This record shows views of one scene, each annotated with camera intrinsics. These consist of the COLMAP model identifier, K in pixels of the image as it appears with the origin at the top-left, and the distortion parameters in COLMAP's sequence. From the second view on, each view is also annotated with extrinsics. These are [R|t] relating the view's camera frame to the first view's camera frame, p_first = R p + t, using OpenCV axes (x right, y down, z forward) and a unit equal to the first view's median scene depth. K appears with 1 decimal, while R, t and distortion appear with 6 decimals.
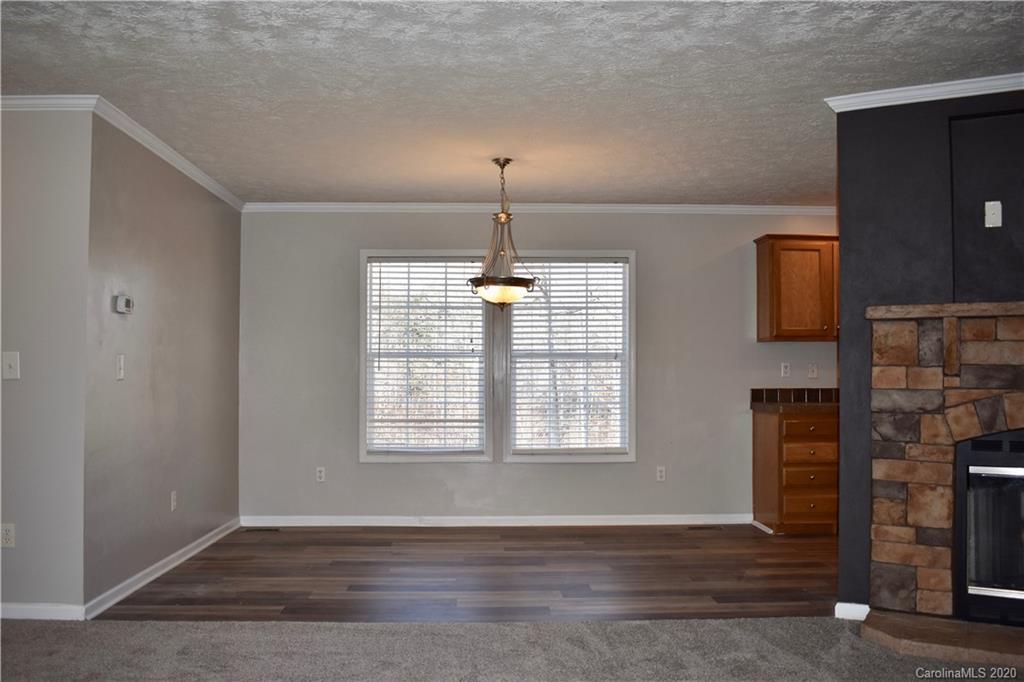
lens RADIAL K [[910.8, 0, 514.1], [0, 910.8, 343.2], [0, 0, 1]] dist [-0.085631, 0.011984]
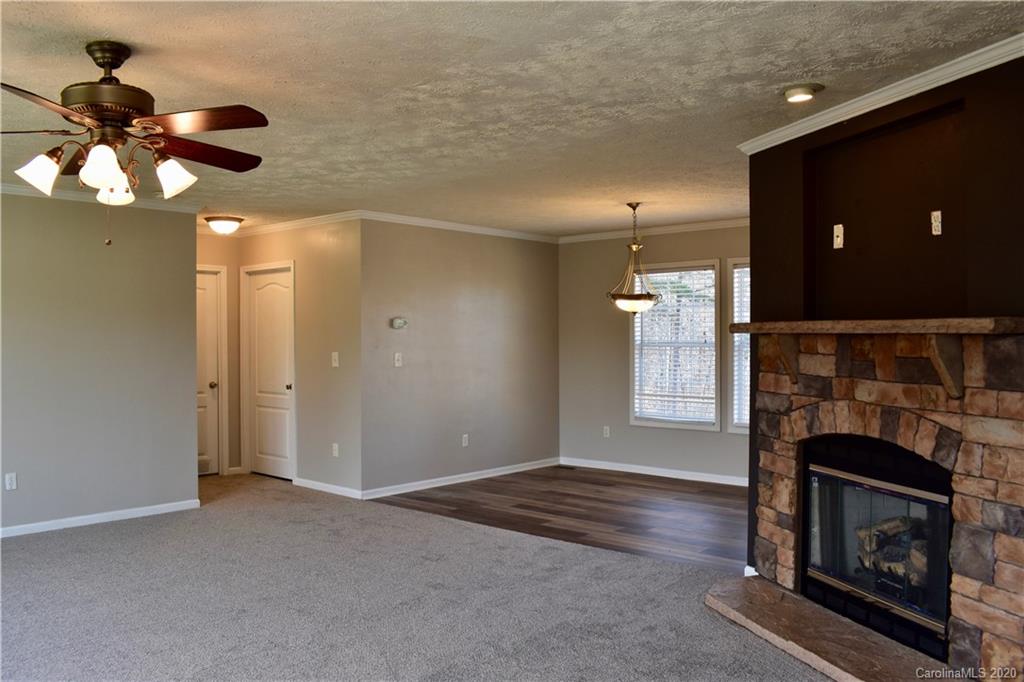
lens RADIAL K [[826.6, 0, 505.9], [0, 826.6, 345.3], [0, 0, 1]] dist [-0.085092, 0.004211]
pose [[0.727233, 0.004449, -0.686376, 0.923389], [0.025511, 0.999113, 0.033505, -0.055339], [0.685916, -0.041876, 0.726475, -0.012397]]
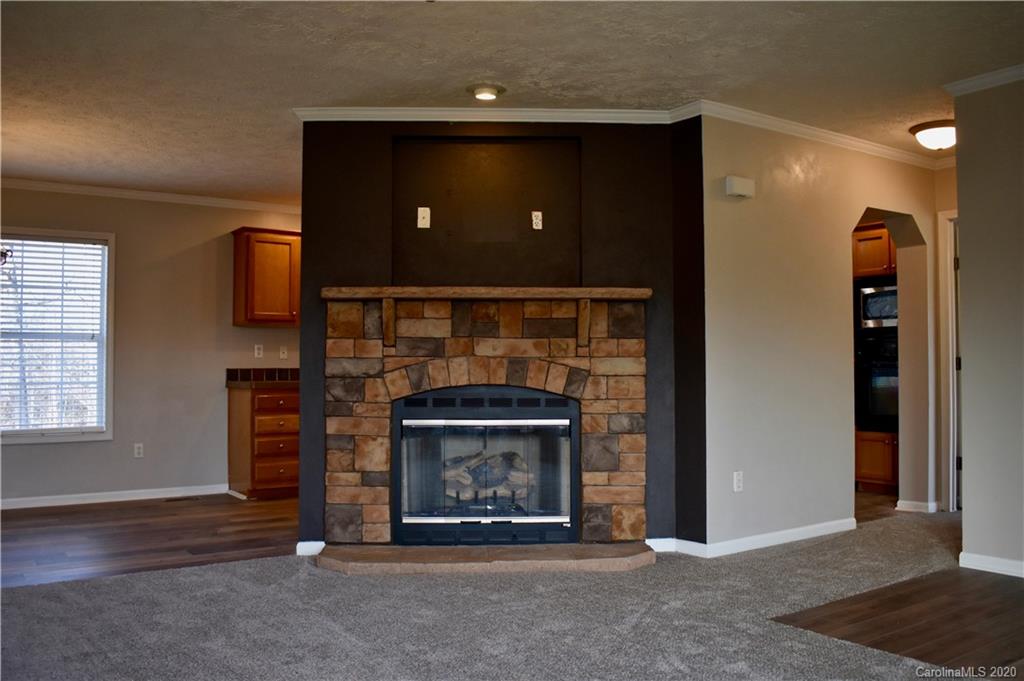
lens RADIAL K [[870.2, 0, 513.0], [0, 870.2, 341.4], [0, 0, 1]] dist [-0.085841, 0.012561]
pose [[0.842577, 0.011350, 0.538457, -0.009946], [-0.011340, 0.999930, -0.003332, 0.030972], [-0.538457, -0.003299, 0.842646, -0.096958]]
